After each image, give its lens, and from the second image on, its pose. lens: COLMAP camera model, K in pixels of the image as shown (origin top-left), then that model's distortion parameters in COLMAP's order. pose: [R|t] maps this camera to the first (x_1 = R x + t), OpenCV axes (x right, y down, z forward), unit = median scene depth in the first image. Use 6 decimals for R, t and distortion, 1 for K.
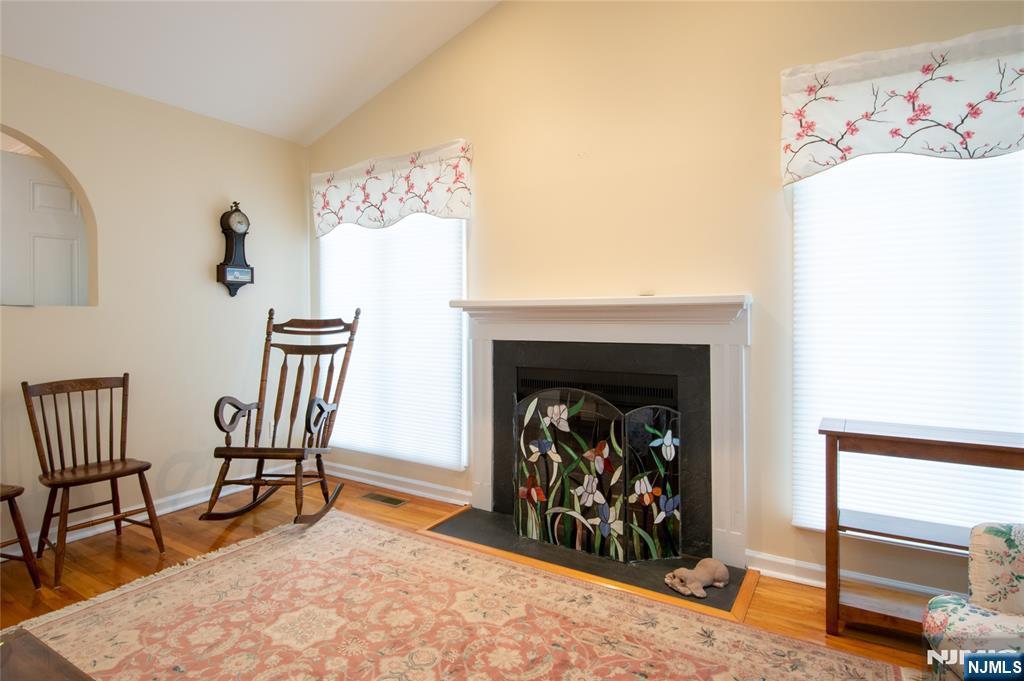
lens RADIAL K [[540.9, 0, 510.9], [0, 540.9, 318.5], [0, 0, 1]] dist [0.015085, -0.021038]
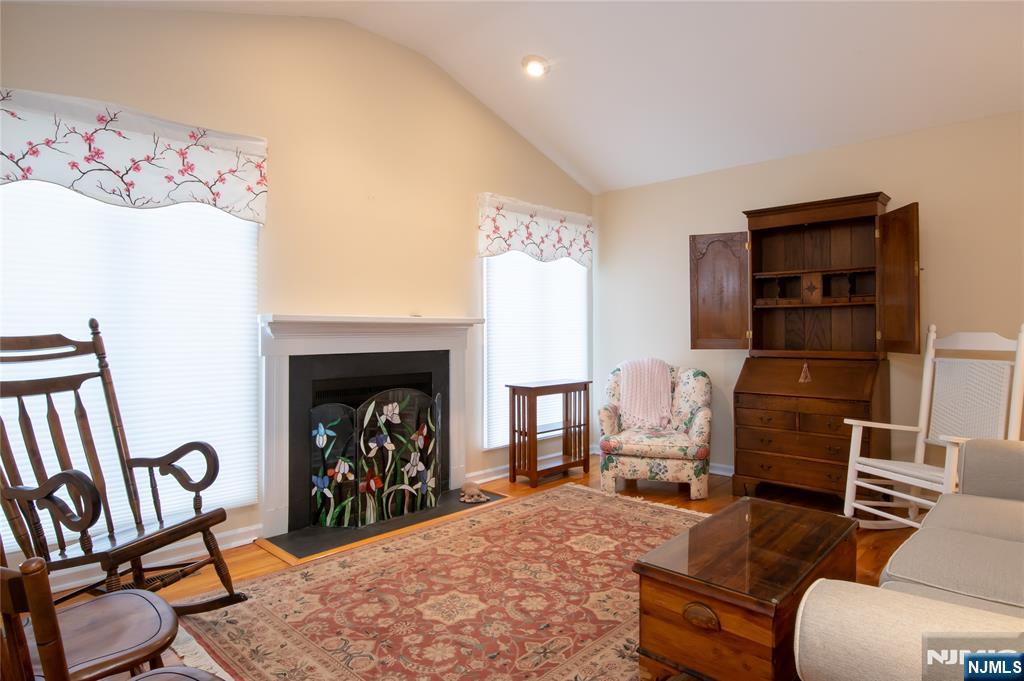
lens RADIAL K [[585.1, 0, 488.2], [0, 585.1, 326.9], [0, 0, 1]] dist [-0.001877, -0.000487]
pose [[0.227329, 0.009432, 0.973772, -1.172885], [0.007156, 0.999910, -0.011356, 0.003298], [-0.973792, 0.009550, 0.227241, 0.492253]]
